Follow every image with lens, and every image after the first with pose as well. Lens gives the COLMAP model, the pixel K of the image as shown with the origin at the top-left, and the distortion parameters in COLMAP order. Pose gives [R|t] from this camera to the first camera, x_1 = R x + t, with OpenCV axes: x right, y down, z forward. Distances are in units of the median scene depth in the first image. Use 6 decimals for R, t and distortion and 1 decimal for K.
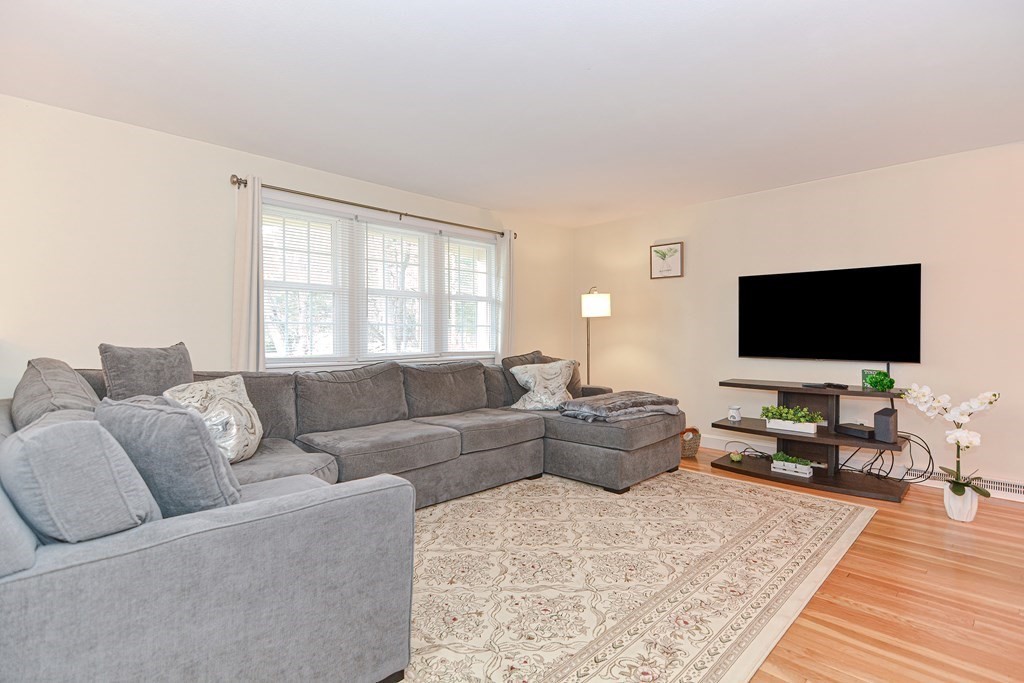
lens RADIAL K [[491.7, 0, 504.2], [0, 491.7, 340.1], [0, 0, 1]] dist [0.002582, -0.001625]
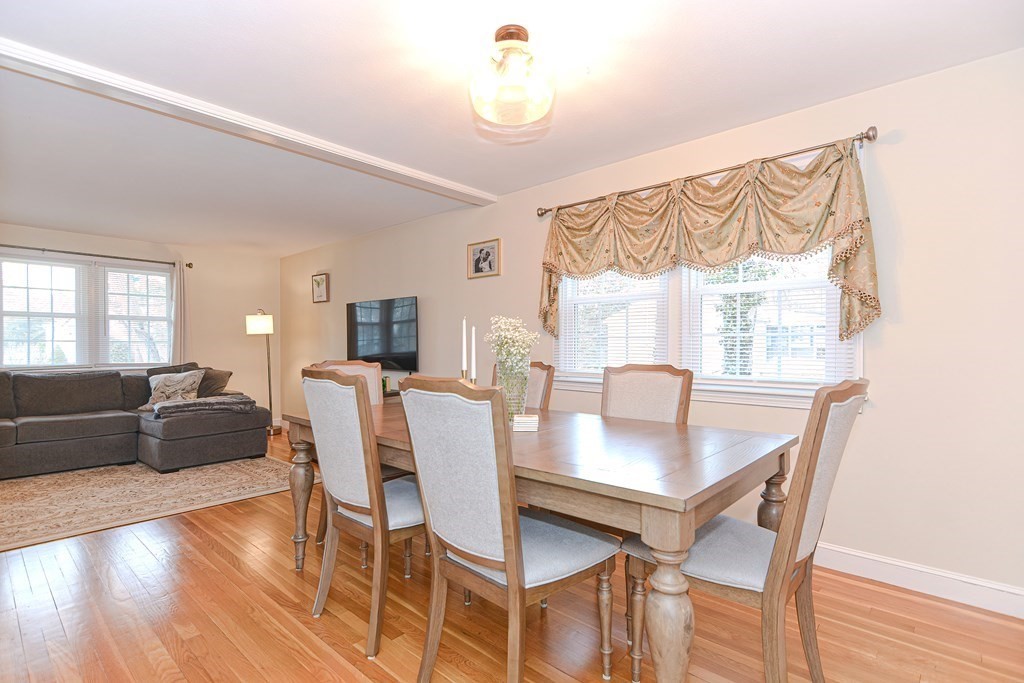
lens RADIAL K [[491.7, 0, 516.6], [0, 491.7, 348.1], [0, 0, 1]] dist [0.002582, -0.001625]
pose [[0.996034, 0.004961, 0.088831, 0.721021], [-0.004558, 0.999978, -0.004736, -0.010743], [-0.088852, 0.004313, 0.996035, -0.256274]]
